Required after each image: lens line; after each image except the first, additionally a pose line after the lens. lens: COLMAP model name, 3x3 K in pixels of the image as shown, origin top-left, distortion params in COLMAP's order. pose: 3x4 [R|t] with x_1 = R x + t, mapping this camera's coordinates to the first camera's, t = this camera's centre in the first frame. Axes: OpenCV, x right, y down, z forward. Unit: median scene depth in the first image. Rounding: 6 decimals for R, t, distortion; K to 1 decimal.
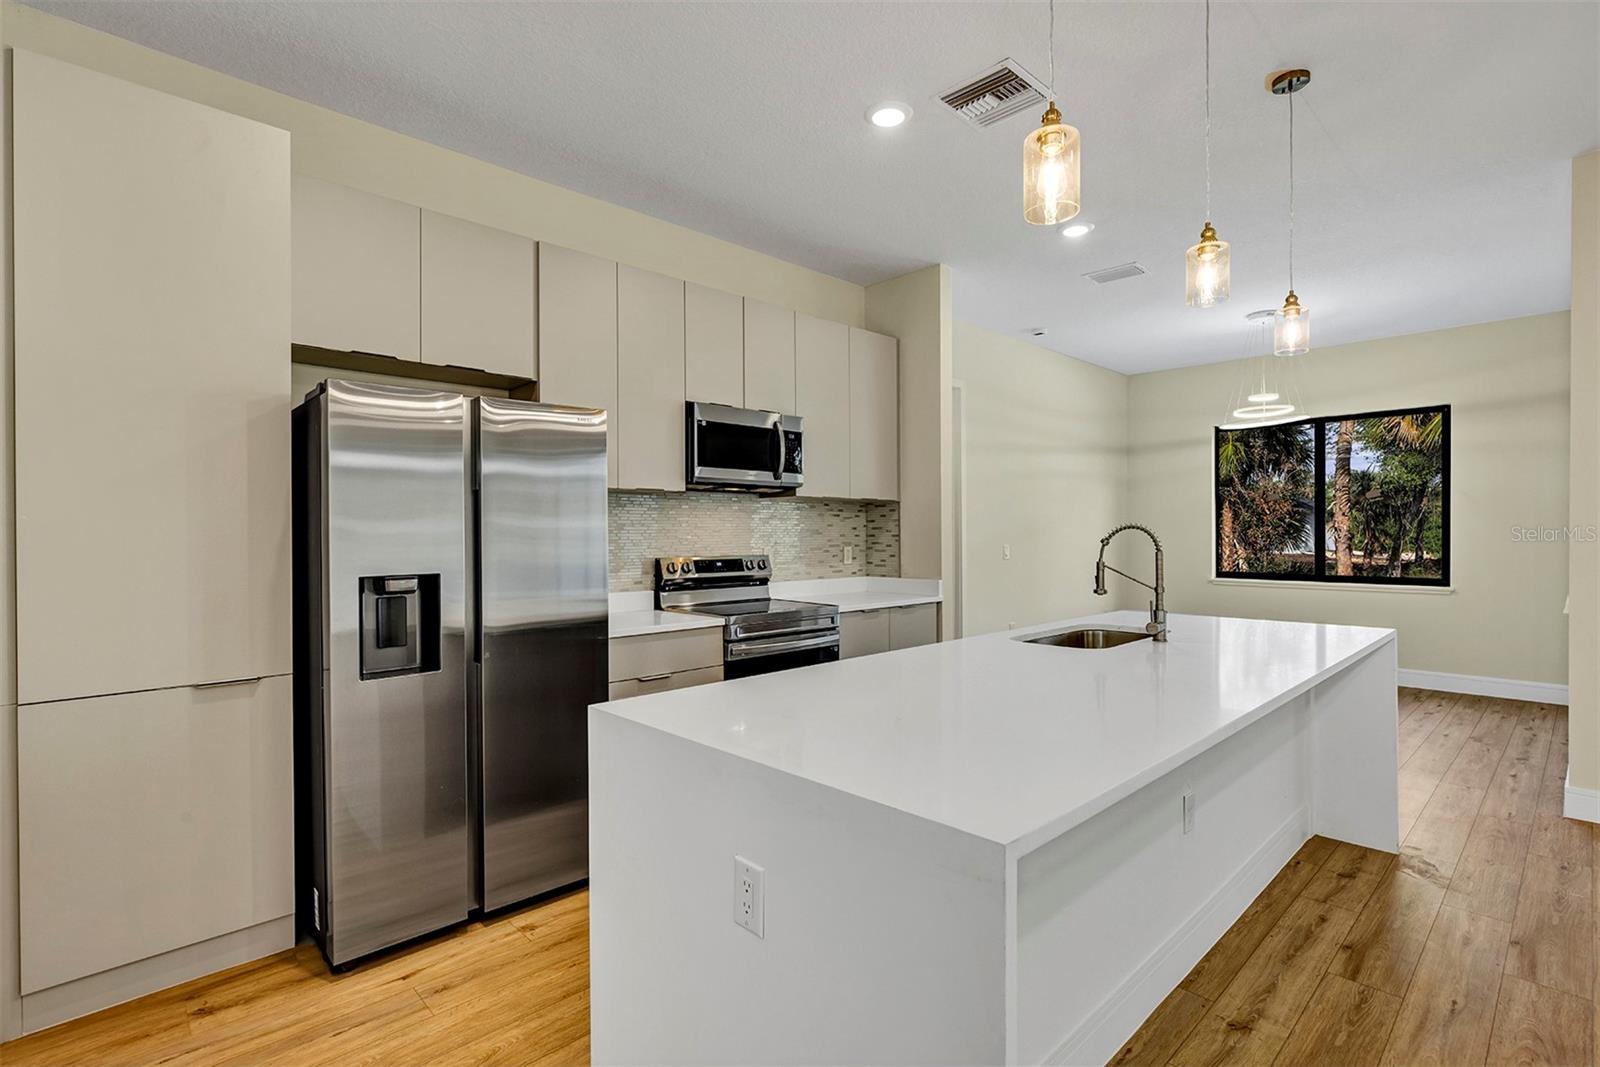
lens RADIAL K [[764.0, 0, 788.7], [0, 764.0, 533.8], [0, 0, 1]] dist [0.001595, 0.000180]
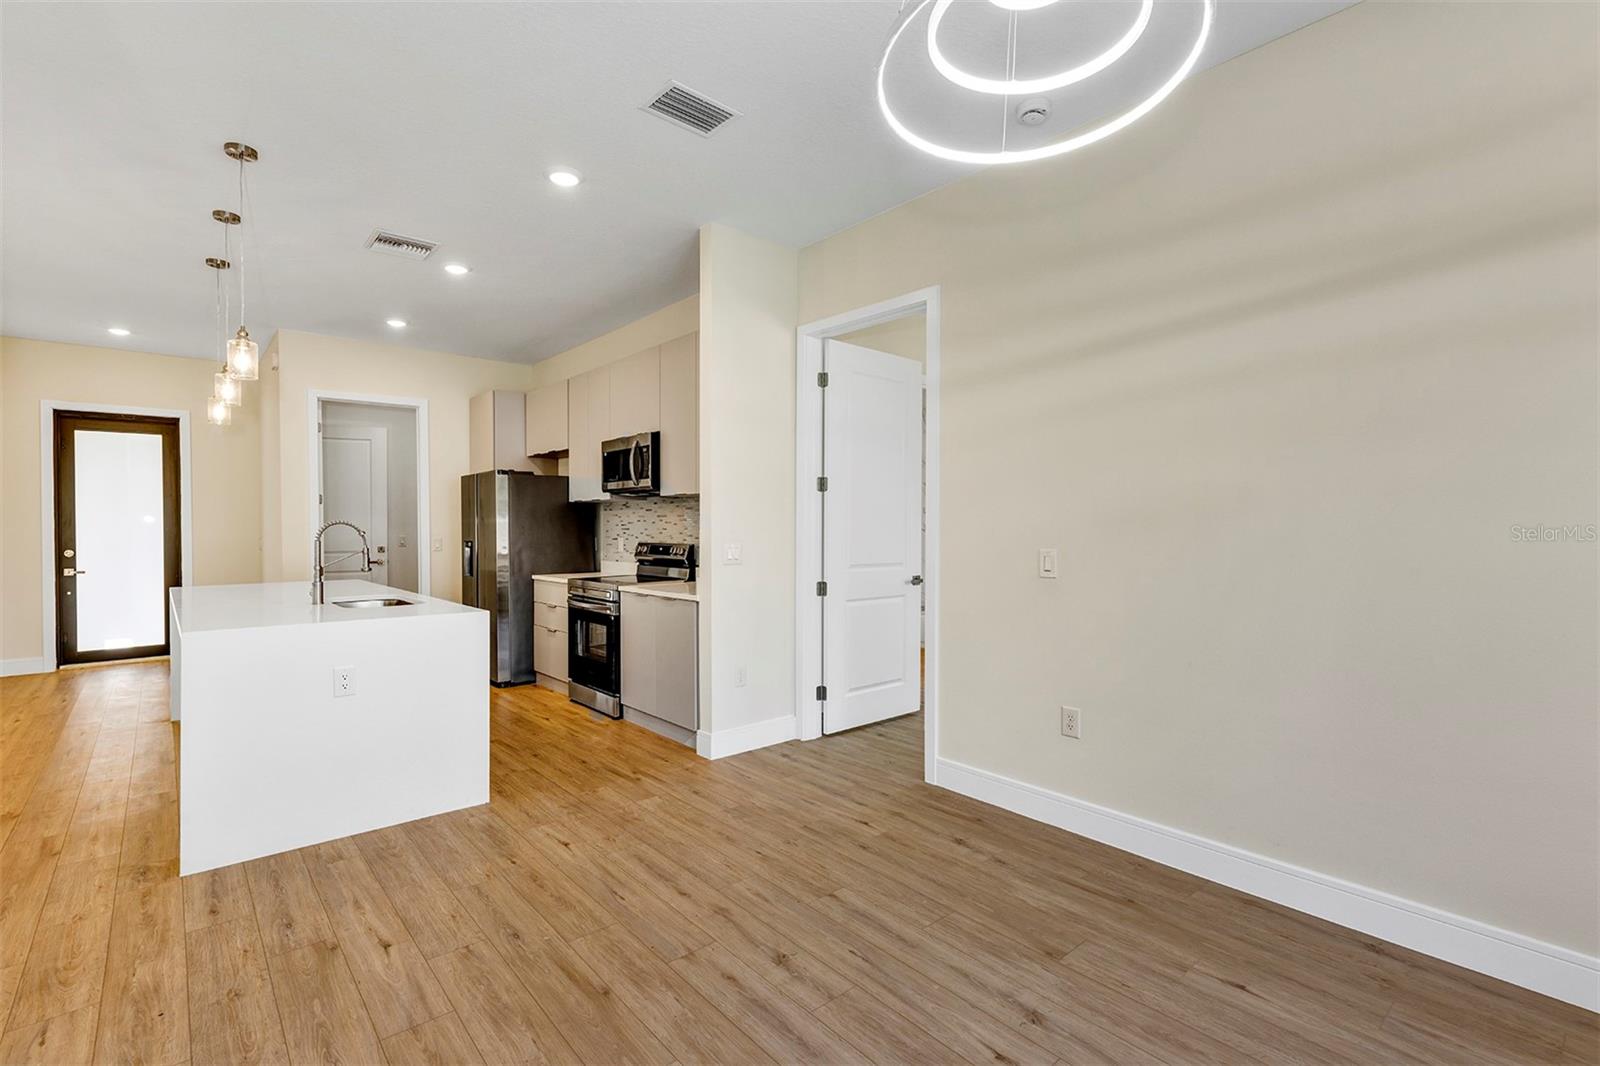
lens RADIAL K [[732.4, 0, 798.6], [0, 732.4, 536.8], [0, 0, 1]] dist [0.004948, 0.001970]
pose [[-0.047907, 0.015268, -0.998735, 1.219963], [-0.000123, 0.999883, 0.015292, -0.002165], [0.998852, 0.000855, -0.047900, 1.330288]]
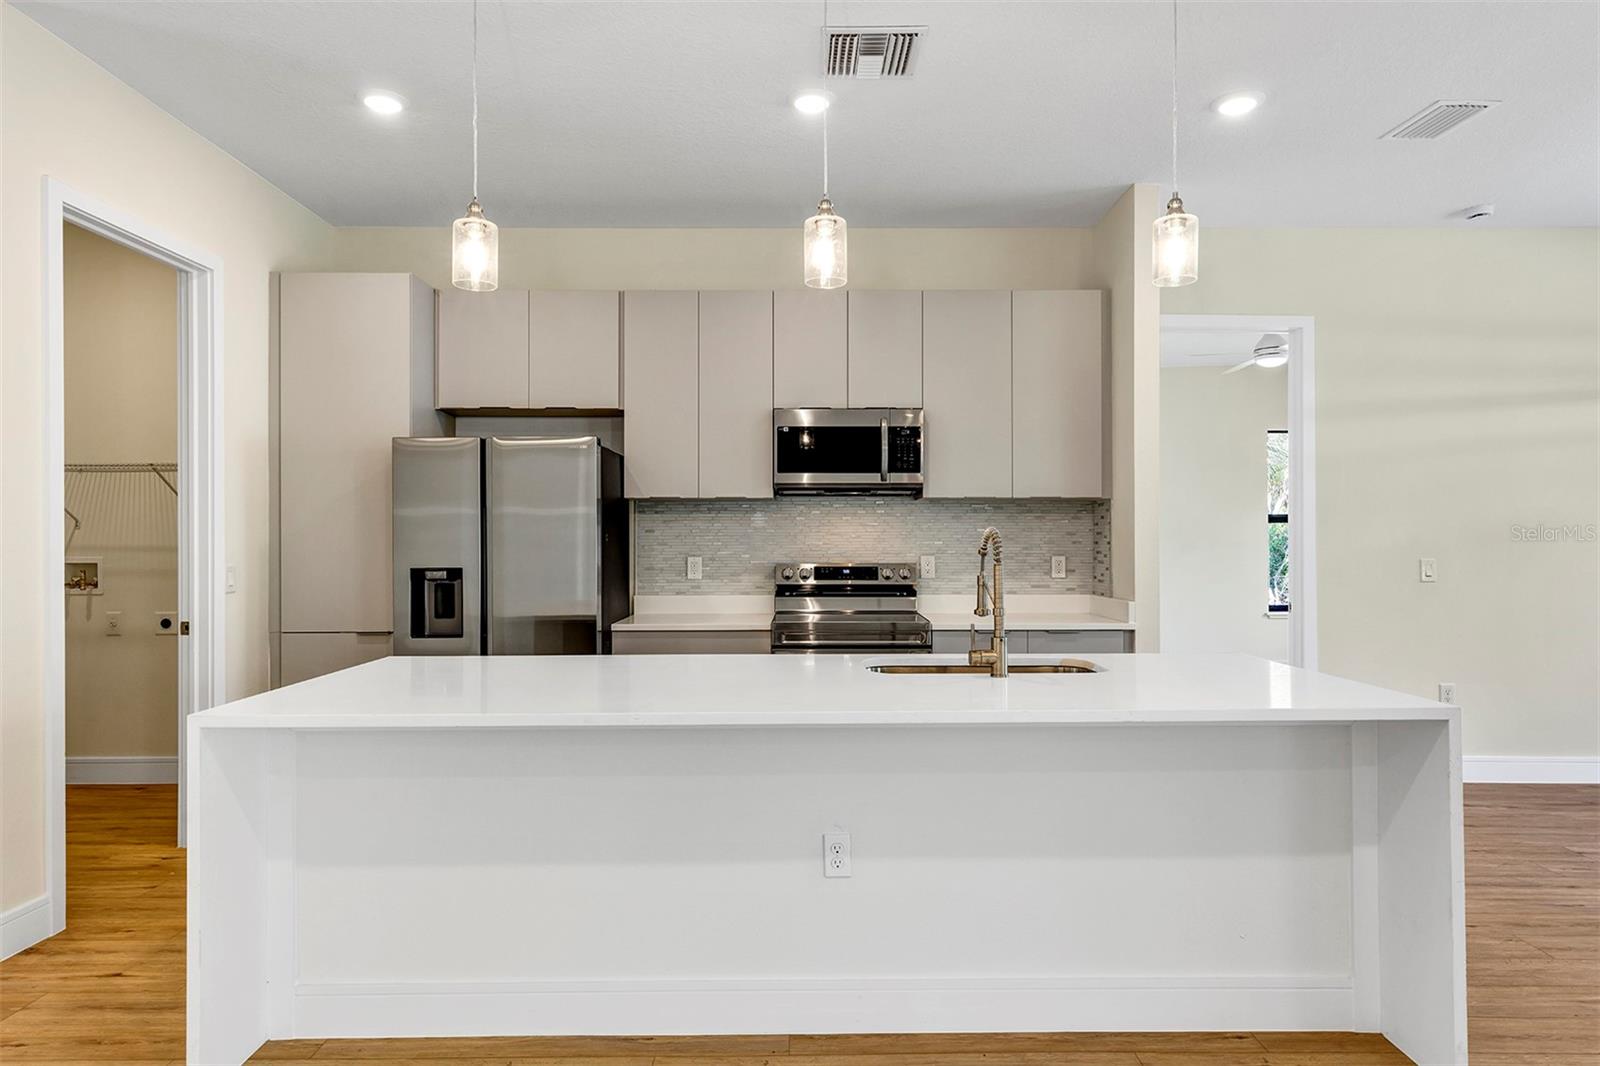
lens RADIAL K [[948.6, 0, 784.2], [0, 948.6, 538.9], [0, 0, 1]] dist [-0.004501, 0.005053]
pose [[0.719183, 0.003069, -0.694814, 0.688585], [-0.002170, 0.999995, 0.002171, -0.003543], [0.694817, -0.000054, 0.719187, 0.093675]]
